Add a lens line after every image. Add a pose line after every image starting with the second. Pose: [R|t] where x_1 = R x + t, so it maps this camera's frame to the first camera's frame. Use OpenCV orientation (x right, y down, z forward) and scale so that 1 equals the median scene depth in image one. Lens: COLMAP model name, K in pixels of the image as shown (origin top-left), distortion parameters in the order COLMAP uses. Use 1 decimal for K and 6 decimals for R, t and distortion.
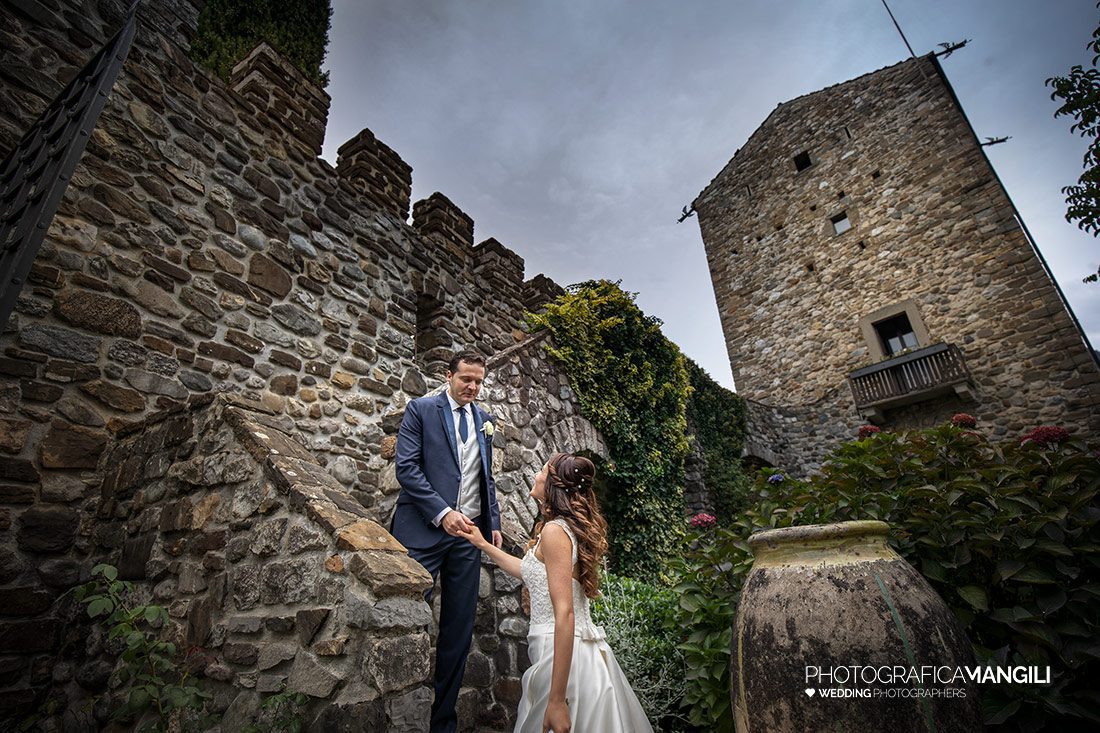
lens RADIAL K [[501.0, 0, 559.6], [0, 501.0, 369.2], [0, 0, 1]] dist [-0.039412, 0.007190]
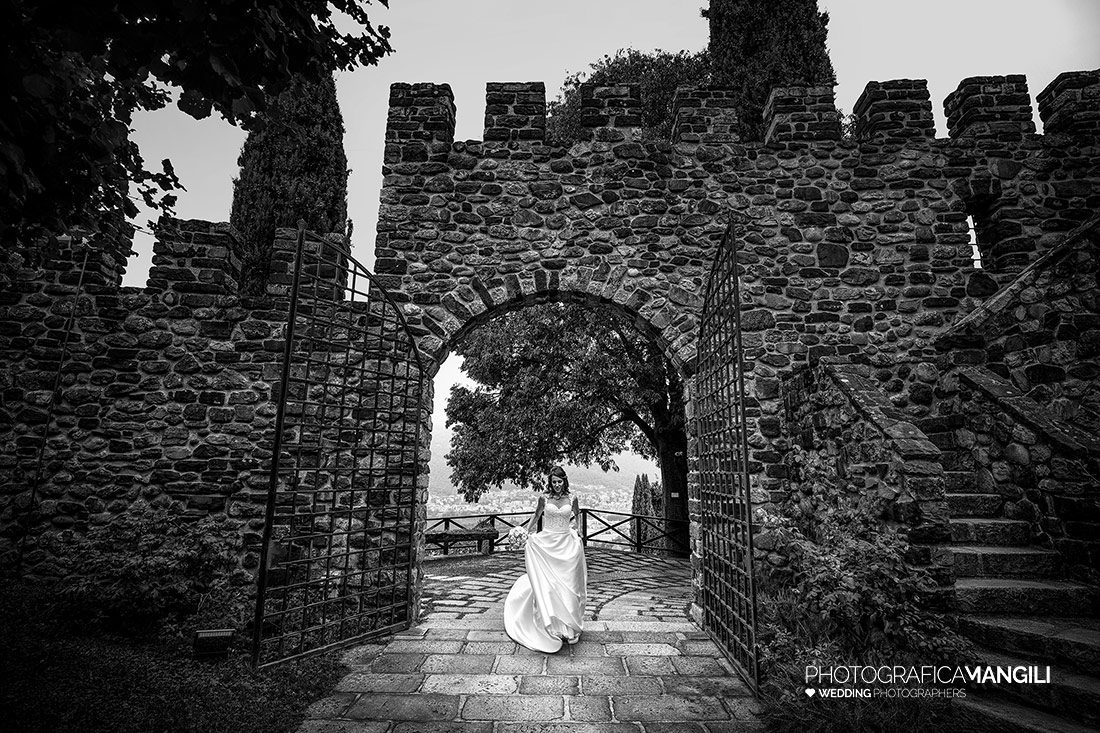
lens RADIAL K [[501.0, 0, 559.6], [0, 501.0, 369.2], [0, 0, 1]] dist [-0.039412, 0.007190]
pose [[0.399491, -0.104697, -0.910739, 0.378948], [0.331883, 0.942586, 0.037220, -0.183562], [0.854553, -0.317128, 0.411302, -0.390763]]
